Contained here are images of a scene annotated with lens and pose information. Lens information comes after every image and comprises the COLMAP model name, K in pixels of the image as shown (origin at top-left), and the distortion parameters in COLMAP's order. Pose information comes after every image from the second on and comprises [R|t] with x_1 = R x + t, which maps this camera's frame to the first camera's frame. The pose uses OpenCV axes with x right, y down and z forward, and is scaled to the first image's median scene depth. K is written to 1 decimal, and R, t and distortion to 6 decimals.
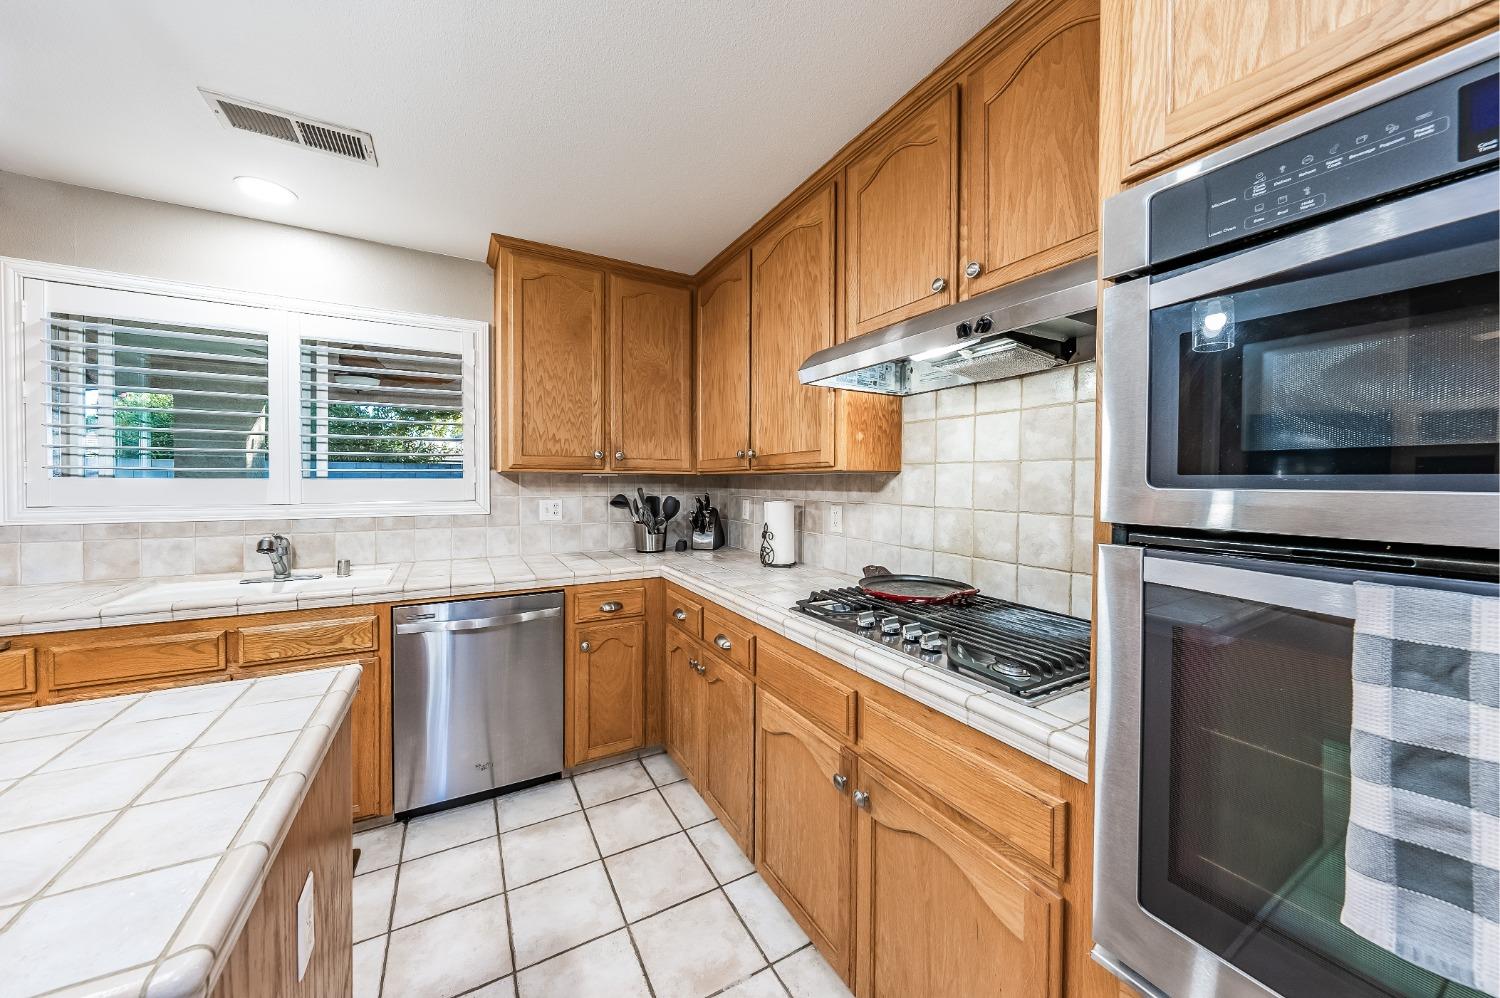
lens RADIAL K [[508.5, 0, 747.4], [0, 508.5, 486.6], [0, 0, 1]] dist [-0.005395, -0.000008]
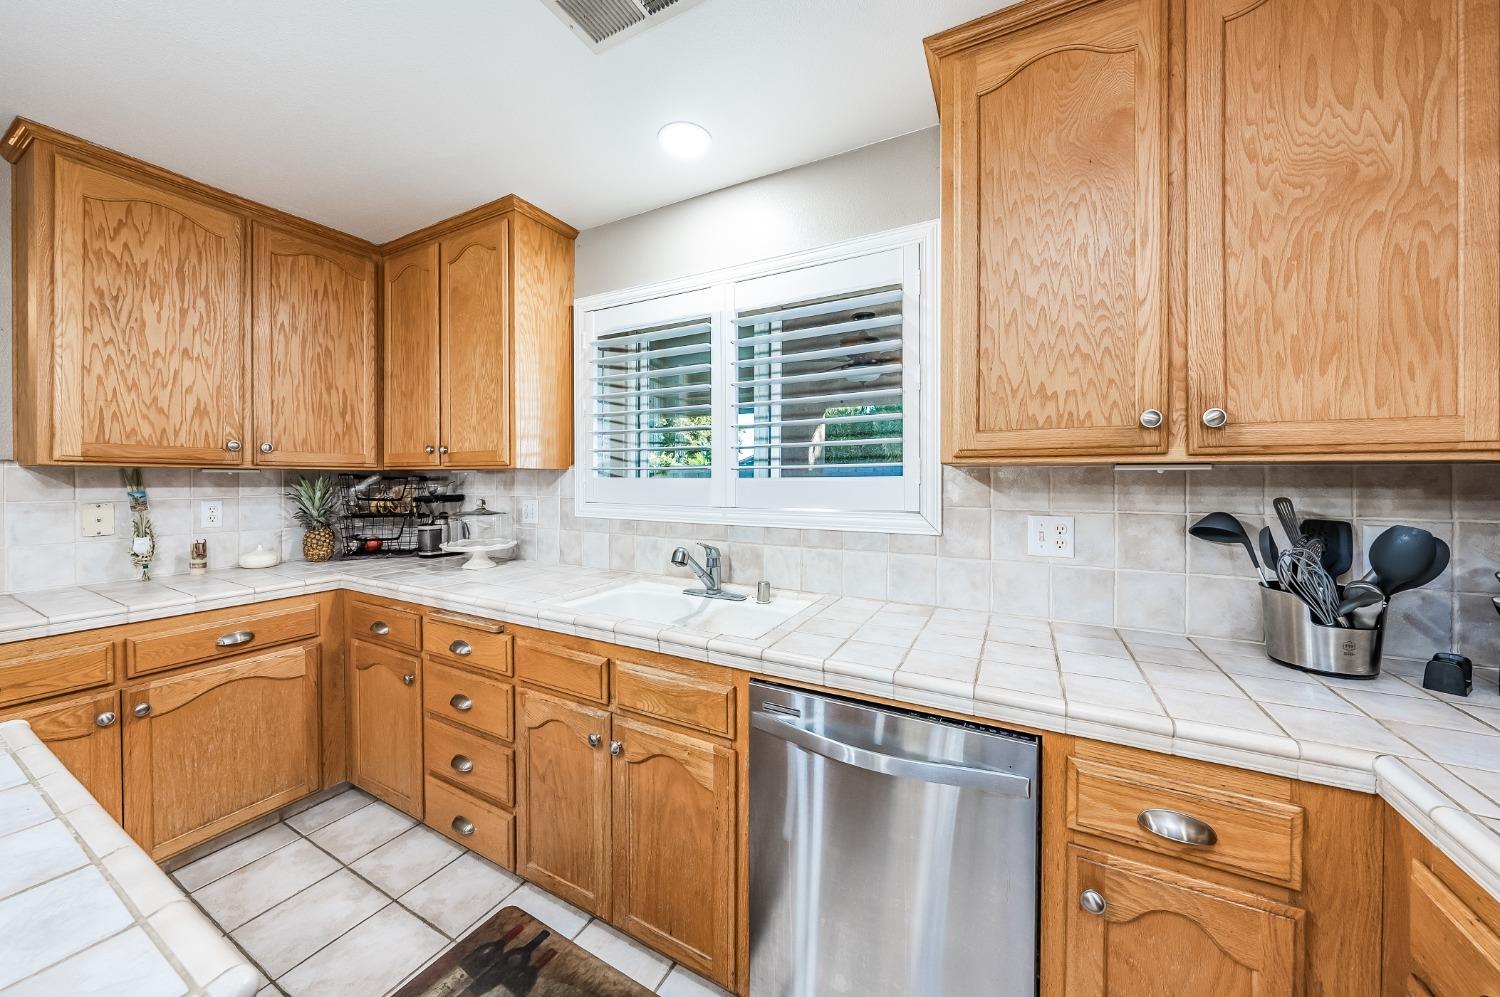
lens RADIAL K [[525.3, 0, 769.6], [0, 525.3, 480.9], [0, 0, 1]] dist [-0.003769, -0.000016]
pose [[0.559472, 0.001412, -0.828848, -0.114372], [-0.008582, 0.999955, -0.004089, -0.006854], [0.828805, 0.009400, 0.559459, 0.518937]]
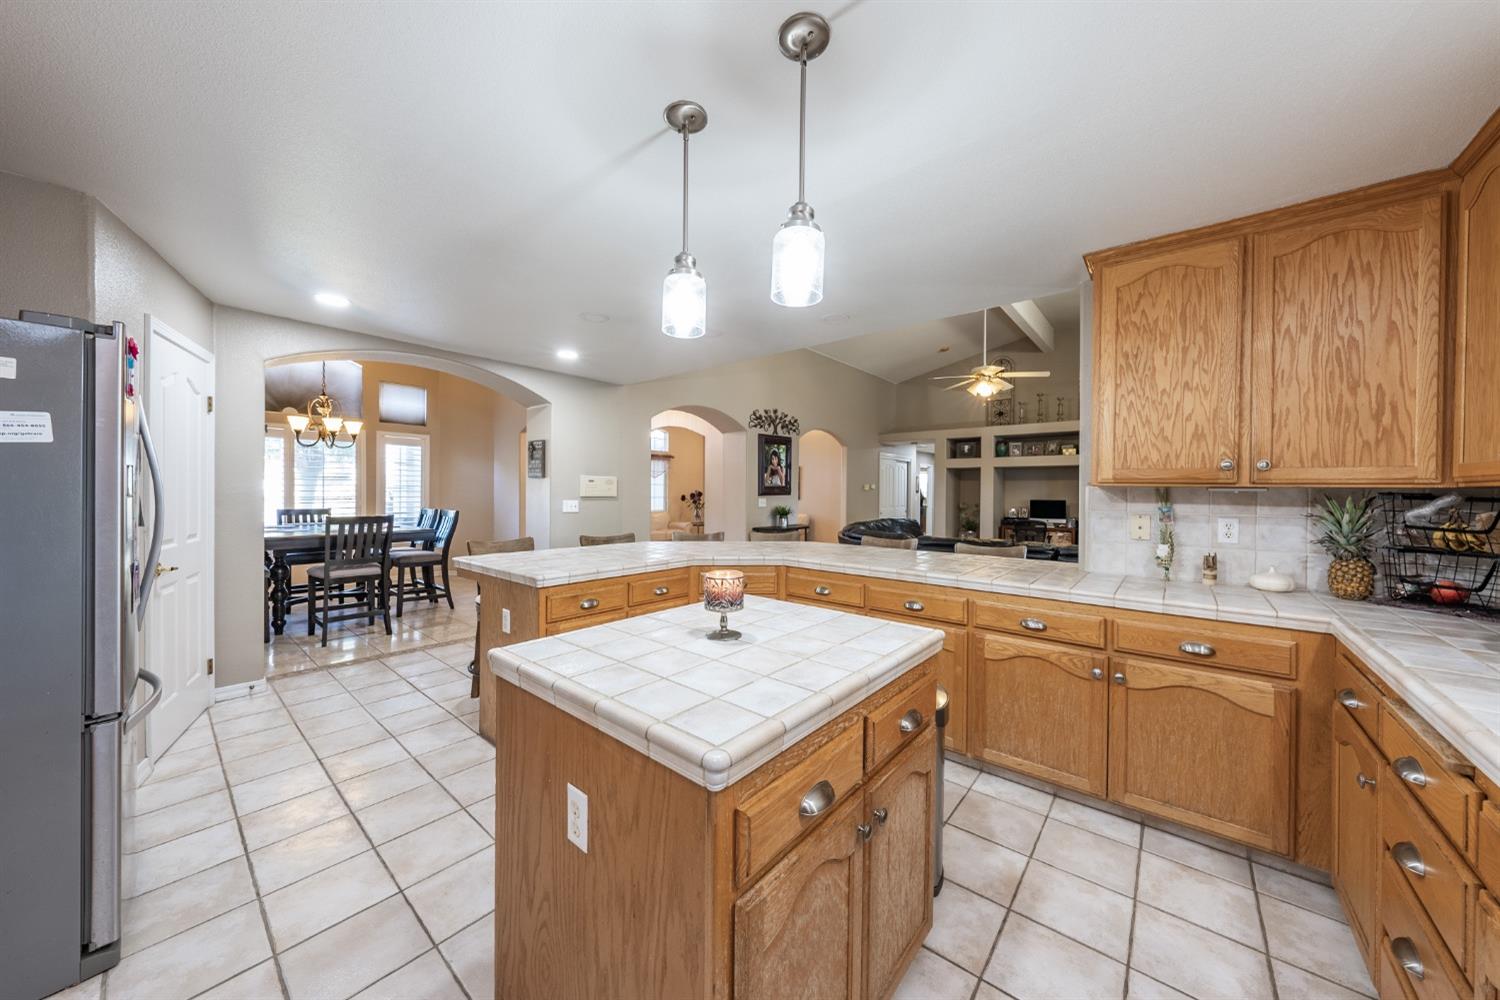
lens RADIAL K [[505.0, 0, 751.2], [0, 505.0, 493.2], [0, 0, 1]] dist [-0.001618, -0.000020]
pose [[-0.936399, -0.011783, -0.350739, -0.276280], [-0.018572, 0.999700, 0.015999, -0.012021], [0.350445, 0.021495, -0.936337, 0.799257]]
